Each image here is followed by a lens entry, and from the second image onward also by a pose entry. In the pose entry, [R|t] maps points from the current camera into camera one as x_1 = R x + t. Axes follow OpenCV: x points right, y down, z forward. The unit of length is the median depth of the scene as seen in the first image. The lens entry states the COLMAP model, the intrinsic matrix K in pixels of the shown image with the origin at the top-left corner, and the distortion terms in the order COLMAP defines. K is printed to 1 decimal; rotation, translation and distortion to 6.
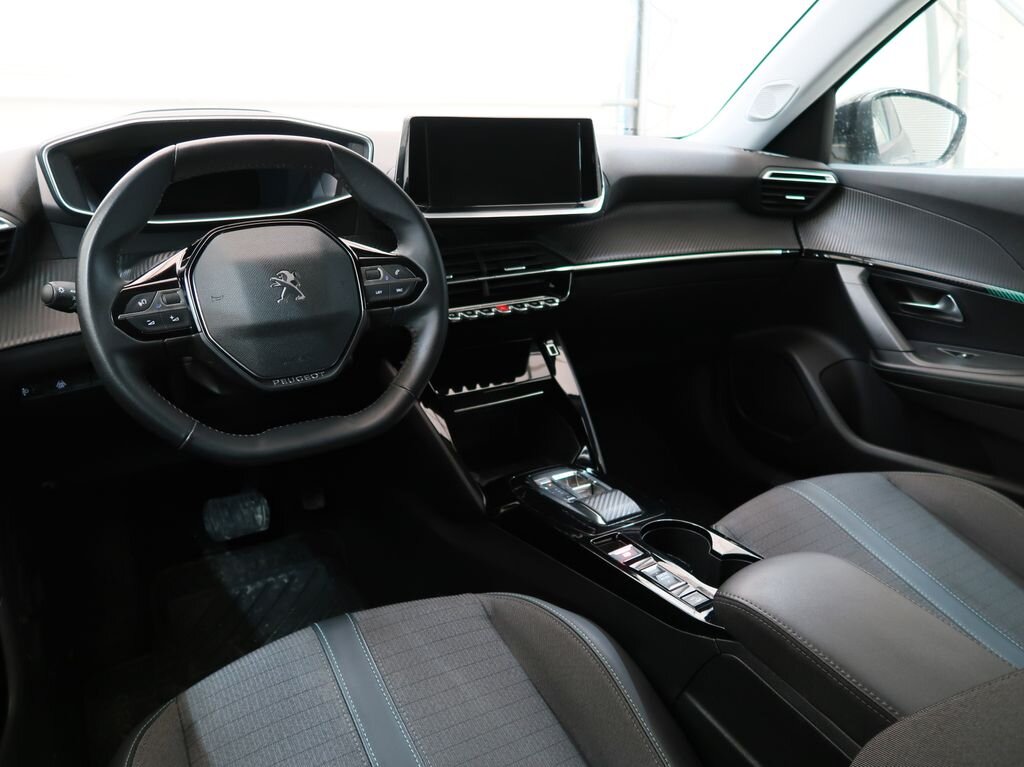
lens RADIAL K [[773.9, 0, 509.4], [0, 773.9, 383.0], [0, 0, 1]] dist [-0.042213, -0.002032]
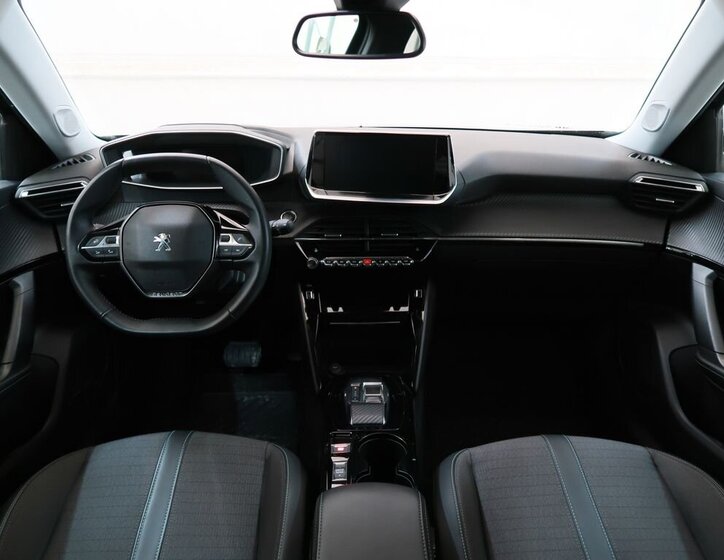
lens RADIAL K [[560.6, 0, 362.0], [0, 560.6, 280.0], [0, 0, 1]] dist [-0.038767, 0.003016]
pose [[0.872742, 0.175782, -0.455436, 0.534219], [-0.160738, 0.984374, 0.071915, -0.155156], [0.460961, 0.010443, 0.887359, 0.057067]]
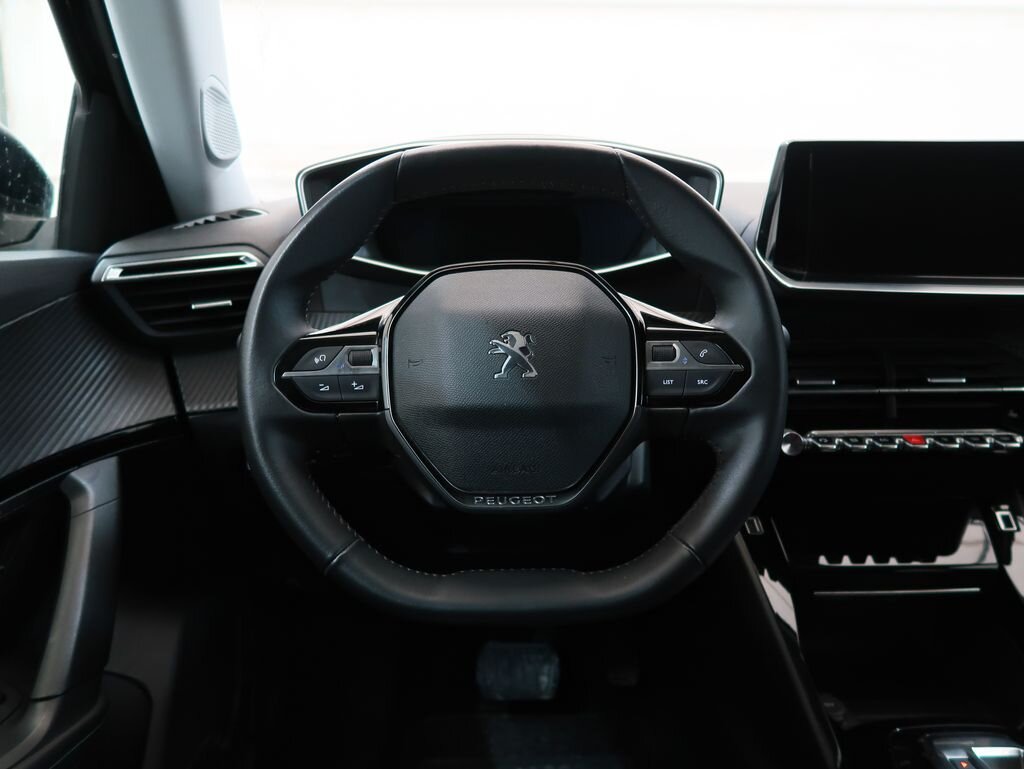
lens RADIAL K [[861.6, 0, 512.0], [0, 861.6, 384.5], [0, 0, 1]] dist [-0.012933, -0.007170]
pose [[0.864683, 0.085032, -0.495068, 0.054860], [-0.159591, 0.981008, -0.110245, -0.015542], [0.476291, 0.174336, 0.861832, 0.283539]]
